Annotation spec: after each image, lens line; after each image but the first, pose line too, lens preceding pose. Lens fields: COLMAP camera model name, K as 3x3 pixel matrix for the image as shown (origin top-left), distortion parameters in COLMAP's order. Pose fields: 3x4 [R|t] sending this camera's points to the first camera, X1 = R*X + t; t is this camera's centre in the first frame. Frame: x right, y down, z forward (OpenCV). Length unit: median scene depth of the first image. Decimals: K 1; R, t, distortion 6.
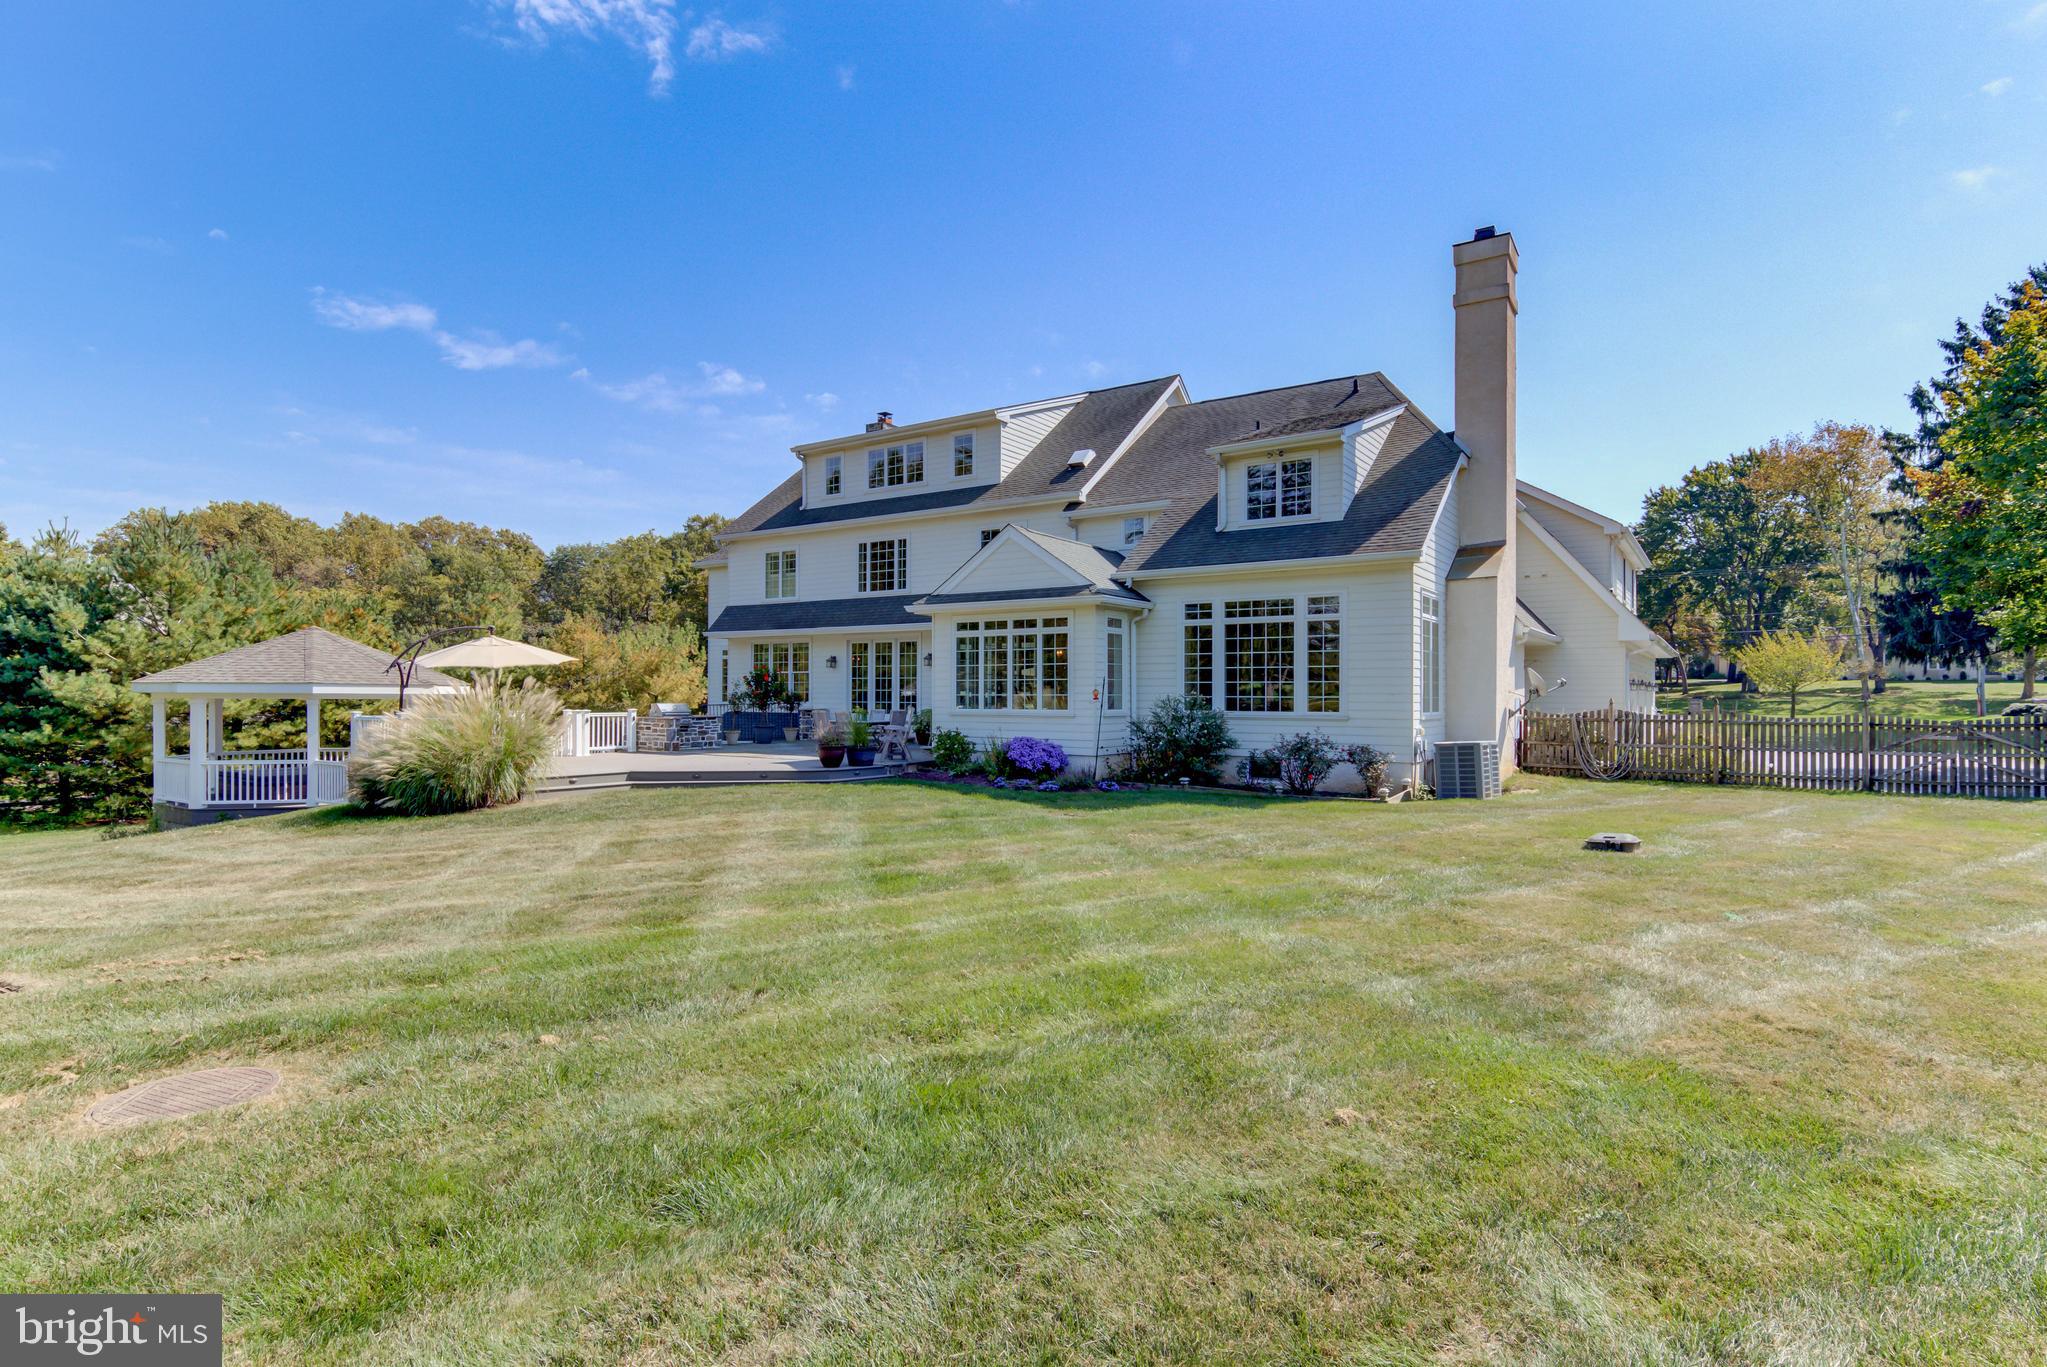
lens RADIAL K [[1026.1, 0, 1021.8], [0, 1026.1, 689.2], [0, 0, 1]] dist [0.027051, -0.010681]
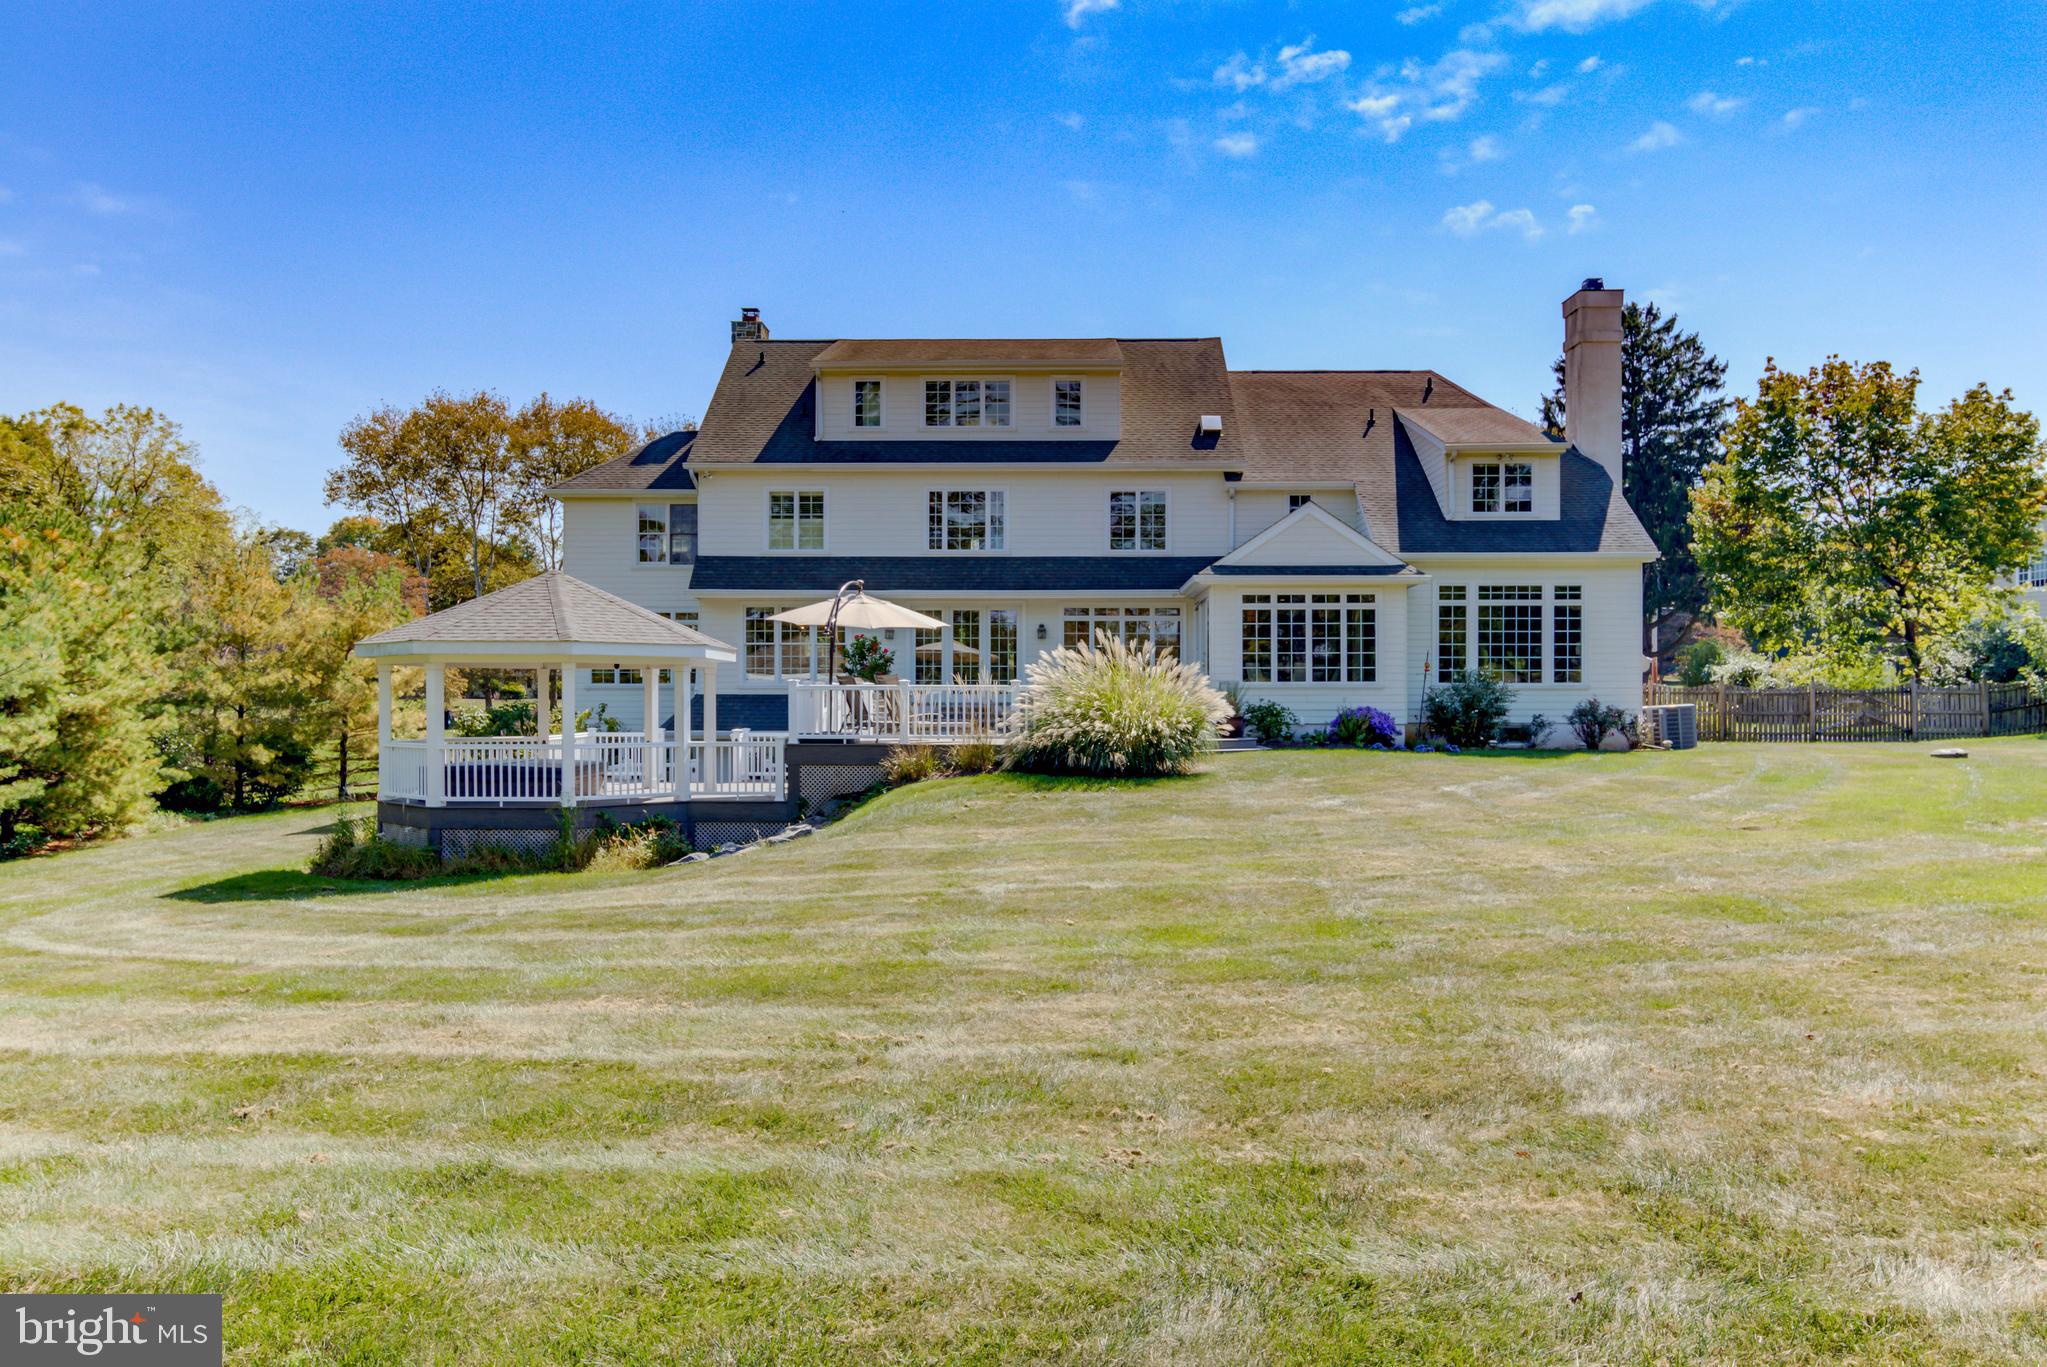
lens RADIAL K [[1680.6, 0, 1023.5], [0, 1680.6, 683.5], [0, 0, 1]] dist [0.049330, -0.000069]
pose [[0.838095, 0.006232, 0.545489, -1.112674], [-0.000806, 0.999948, -0.010186, 0.037226], [-0.545524, 0.008097, 0.838056, -0.244151]]
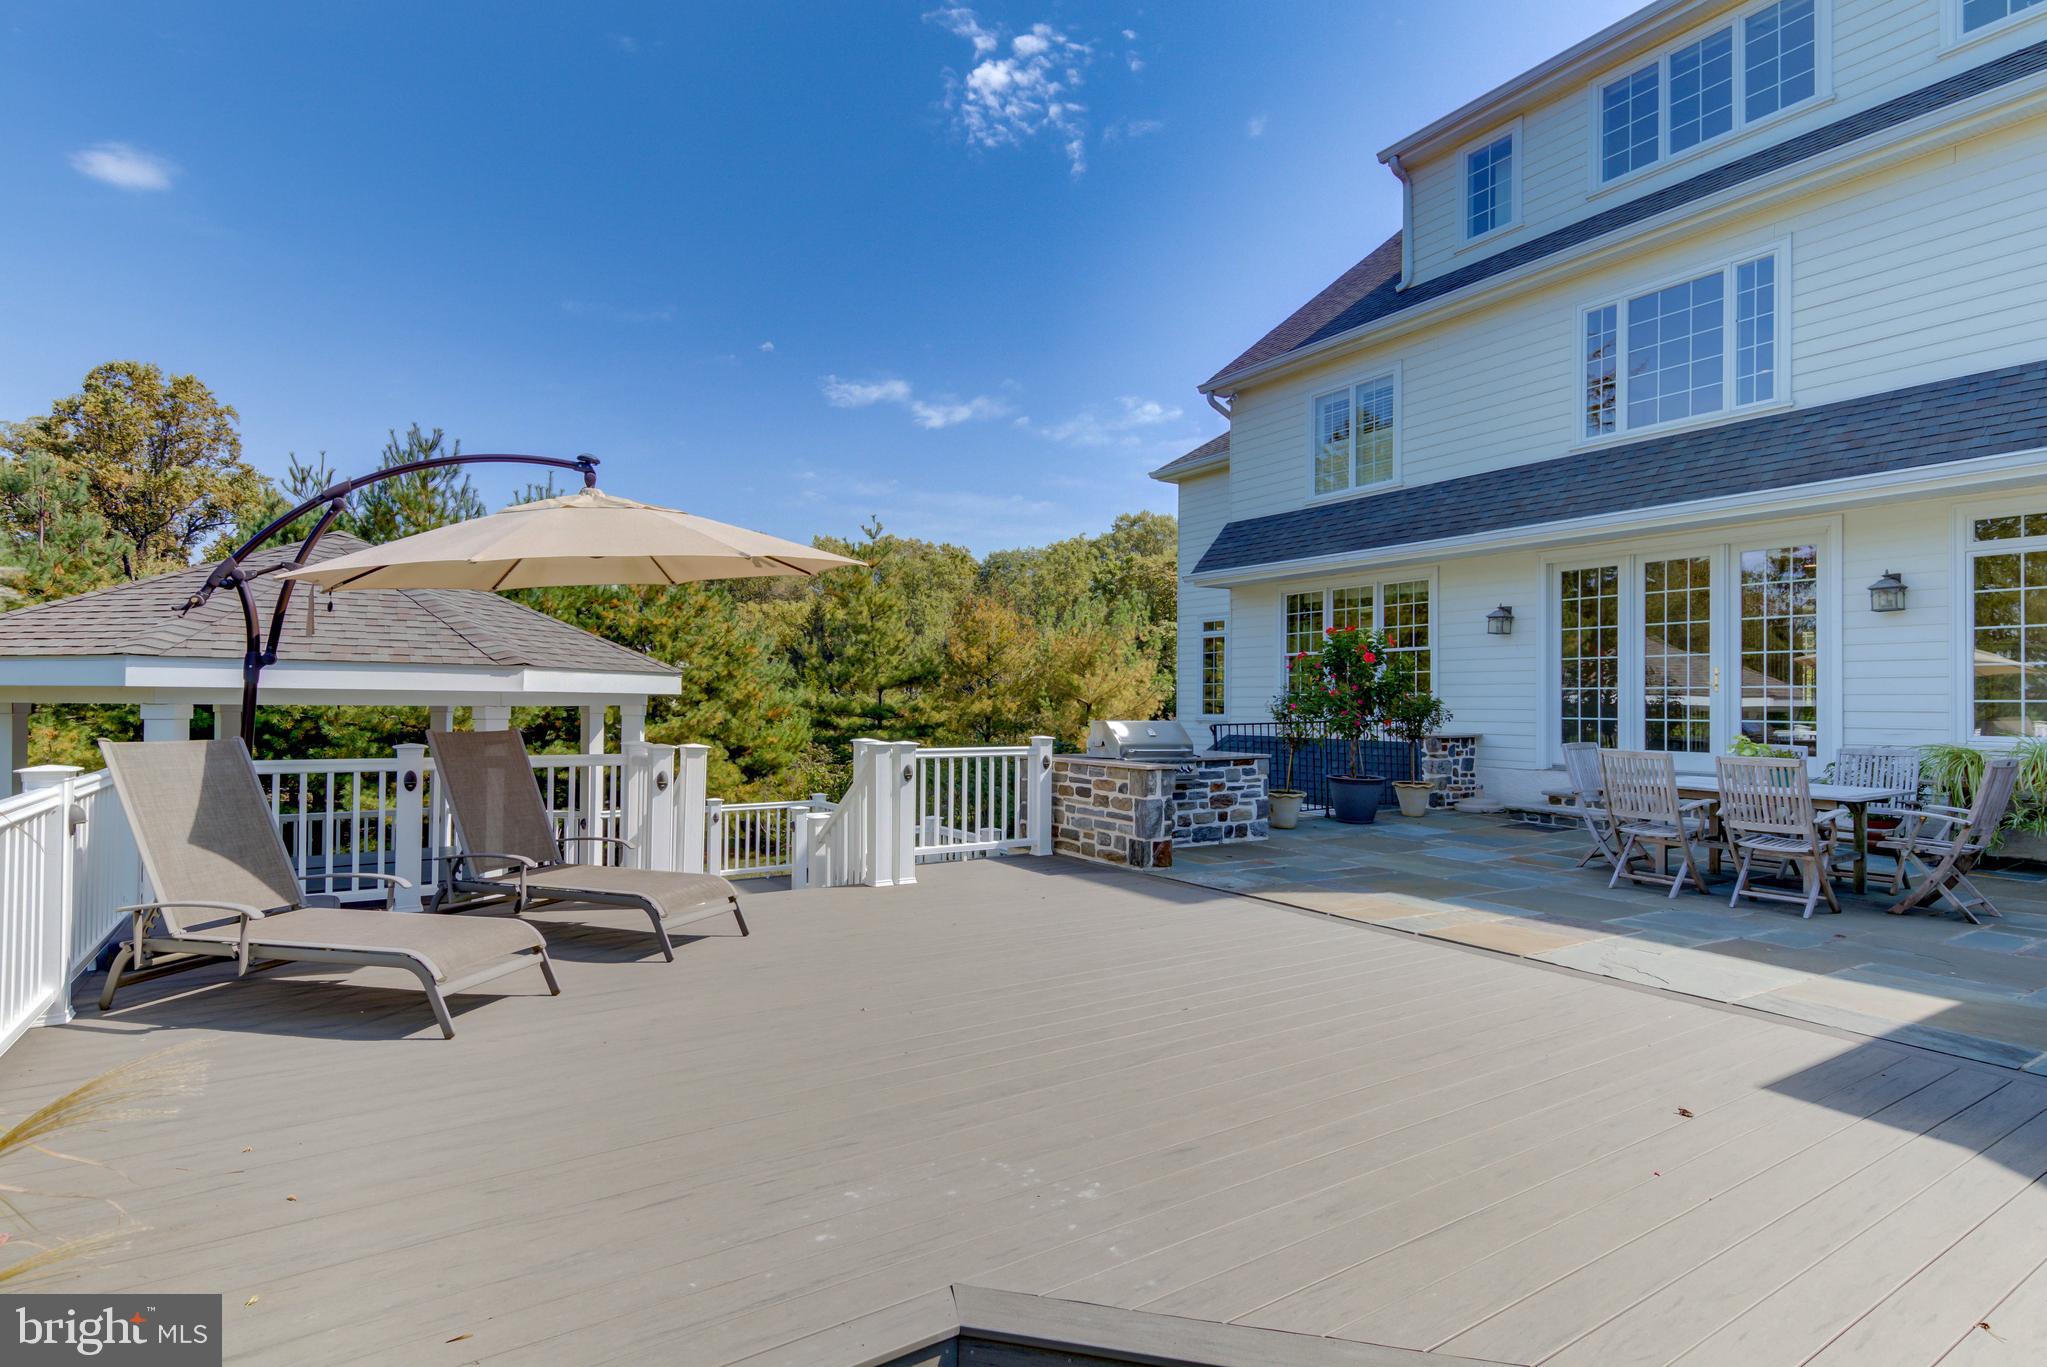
lens RADIAL K [[1026.1, 0, 1021.8], [0, 1026.1, 689.2], [0, 0, 1]] dist [0.027051, -0.010681]
pose [[0.920883, -0.002976, -0.389828, -0.270211], [-0.001012, 0.999949, -0.010023, 0.006649], [0.389838, 0.009625, 0.920833, 0.737886]]
